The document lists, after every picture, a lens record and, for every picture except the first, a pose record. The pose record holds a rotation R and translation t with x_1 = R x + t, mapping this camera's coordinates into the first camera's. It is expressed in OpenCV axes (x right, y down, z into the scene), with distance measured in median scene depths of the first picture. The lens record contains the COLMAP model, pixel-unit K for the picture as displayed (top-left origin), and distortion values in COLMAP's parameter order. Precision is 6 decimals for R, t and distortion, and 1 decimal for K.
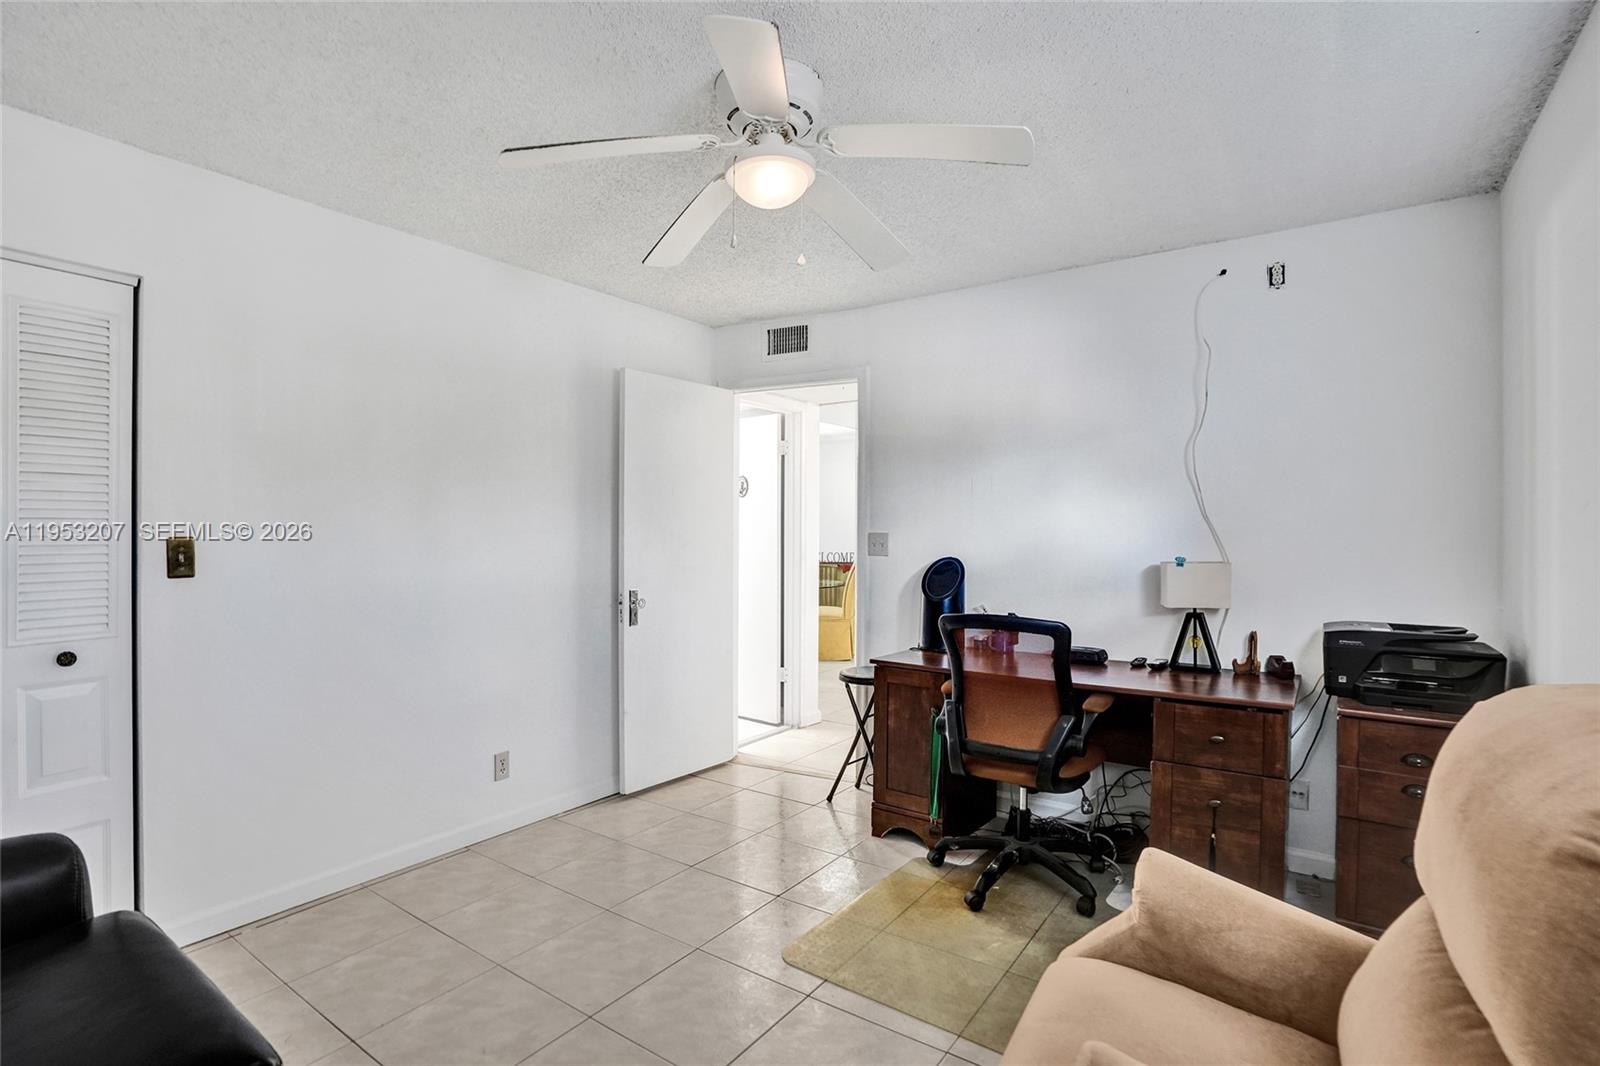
lens RADIAL K [[771.4, 0, 809.4], [0, 771.4, 527.2], [0, 0, 1]] dist [-0.051074, 0.020808]
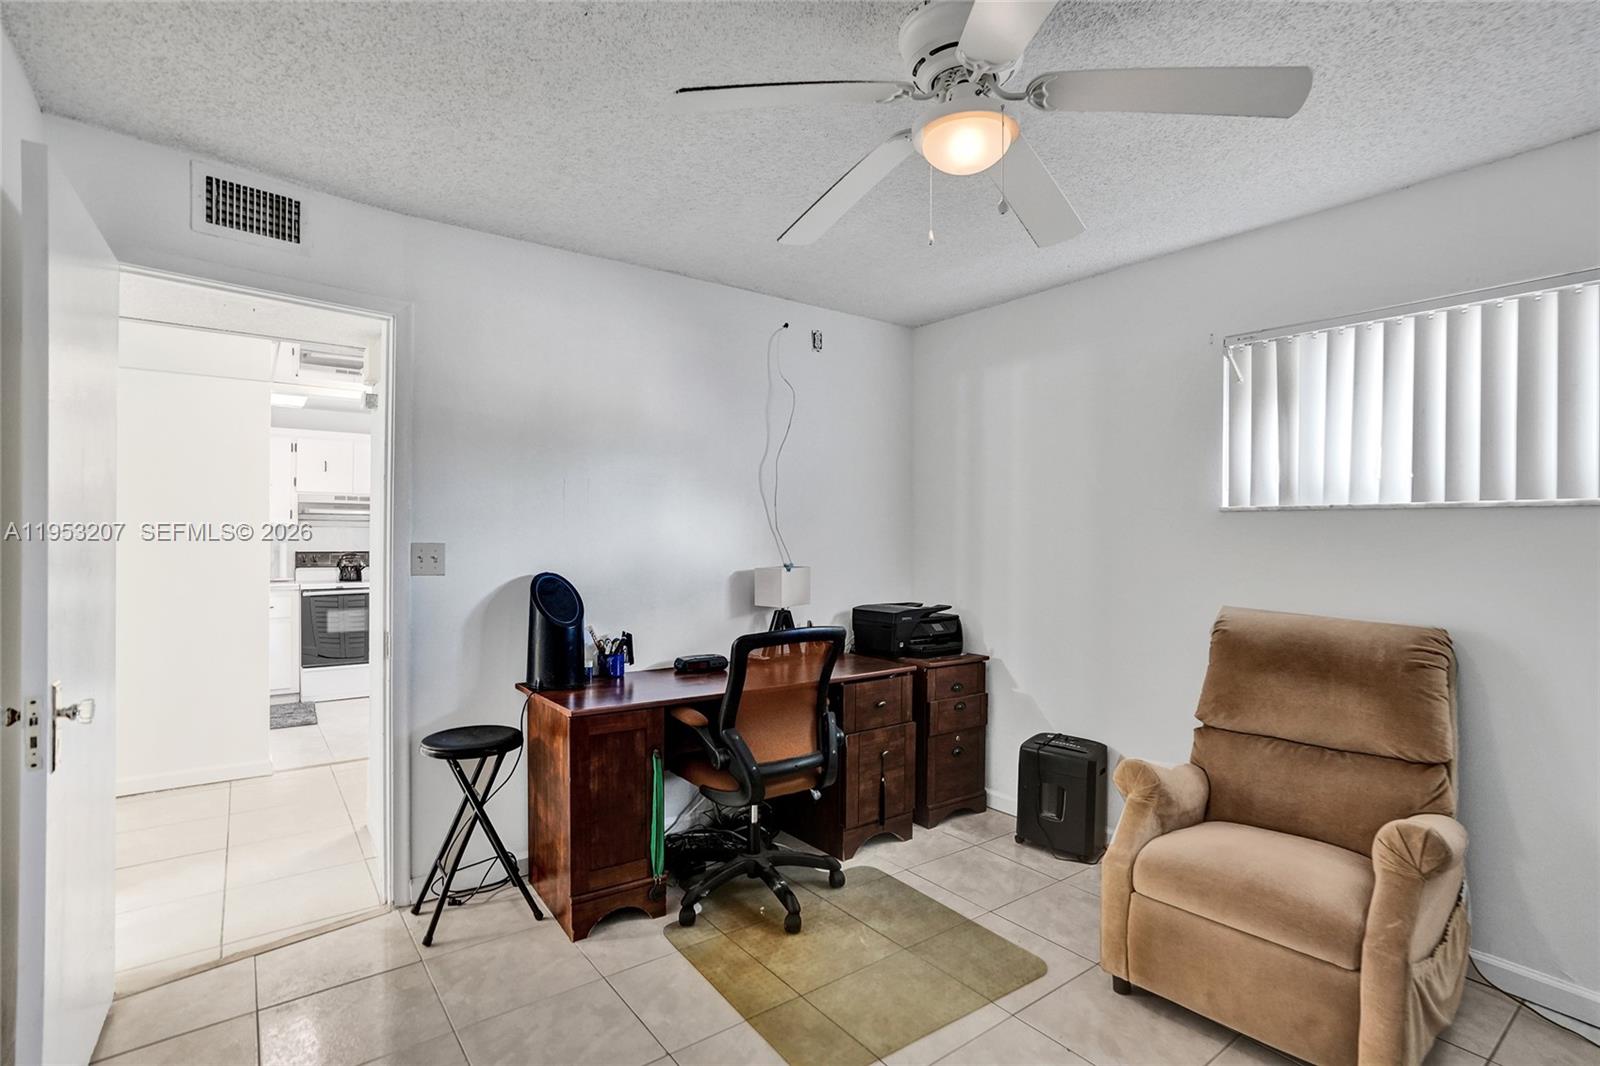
lens RADIAL K [[771.4, 0, 797.1], [0, 771.4, 535.5], [0, 0, 1]] dist [-0.051074, 0.020808]
pose [[0.313751, 0.002230, 0.949503, -0.586675], [-0.009929, 0.999950, 0.000932, -0.004145], [-0.949453, -0.009721, 0.313757, 0.577894]]
